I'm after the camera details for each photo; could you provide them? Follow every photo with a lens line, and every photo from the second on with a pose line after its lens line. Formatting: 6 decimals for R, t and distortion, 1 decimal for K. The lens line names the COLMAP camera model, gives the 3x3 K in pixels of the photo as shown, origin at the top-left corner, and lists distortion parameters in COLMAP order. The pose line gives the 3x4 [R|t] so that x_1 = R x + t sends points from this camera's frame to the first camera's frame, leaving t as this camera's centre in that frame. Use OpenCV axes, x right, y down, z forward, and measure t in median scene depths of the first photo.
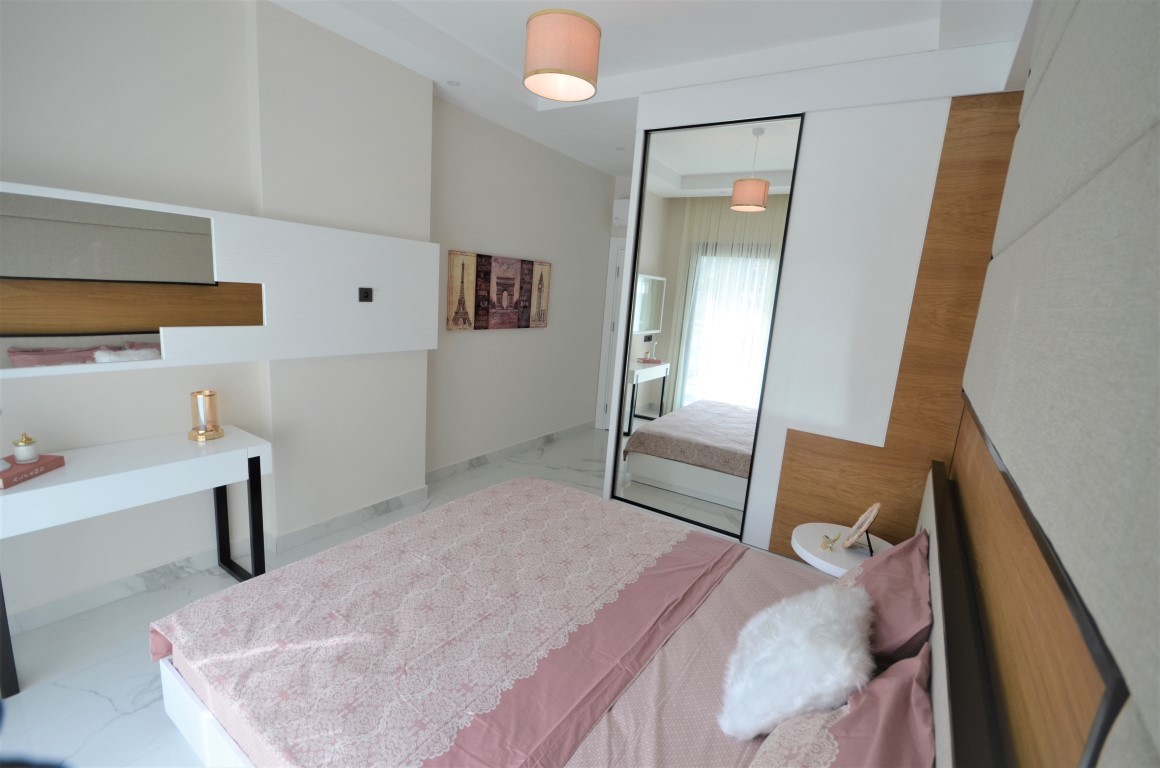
lens RADIAL K [[506.6, 0, 584.7], [0, 506.6, 386.1], [0, 0, 1]] dist [0.015493, -0.014651]
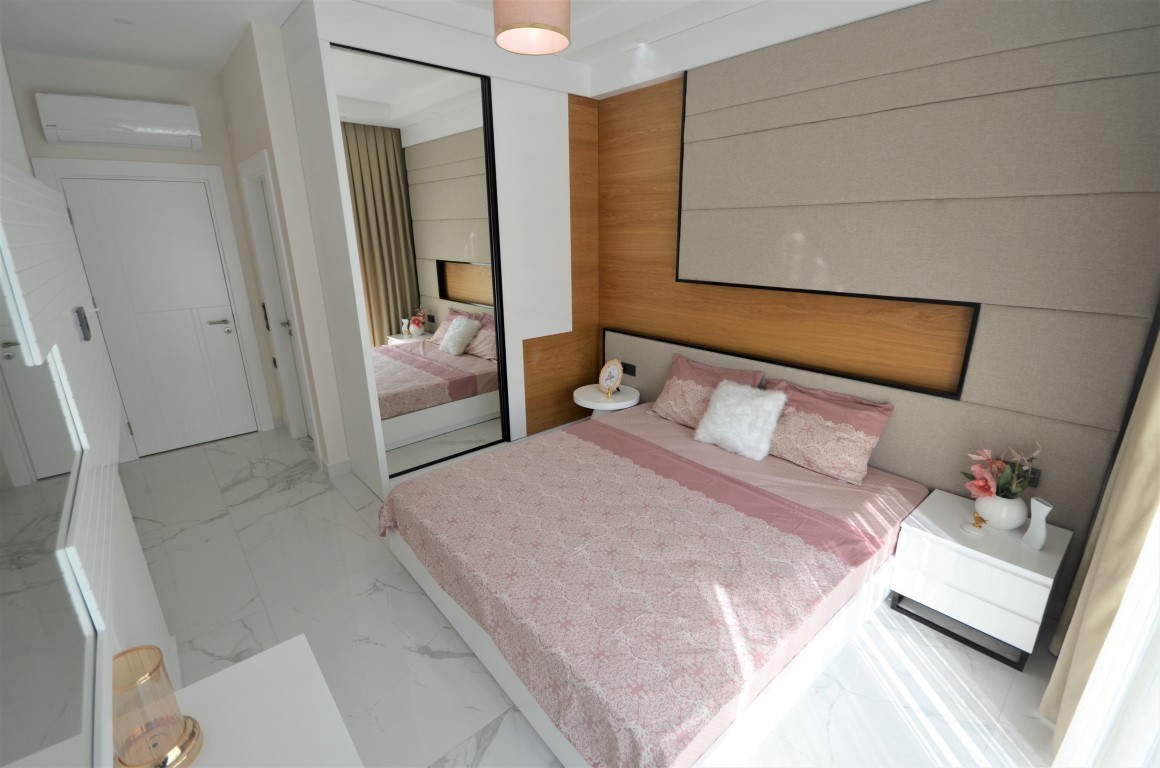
lens RADIAL K [[506.6, 0, 584.7], [0, 506.6, 386.1], [0, 0, 1]] dist [0.015493, -0.014651]
pose [[0.258171, -0.362929, 0.895338, -1.065370], [0.208324, 0.925867, 0.315233, -0.256790], [-0.943371, 0.105136, 0.314639, 0.641232]]
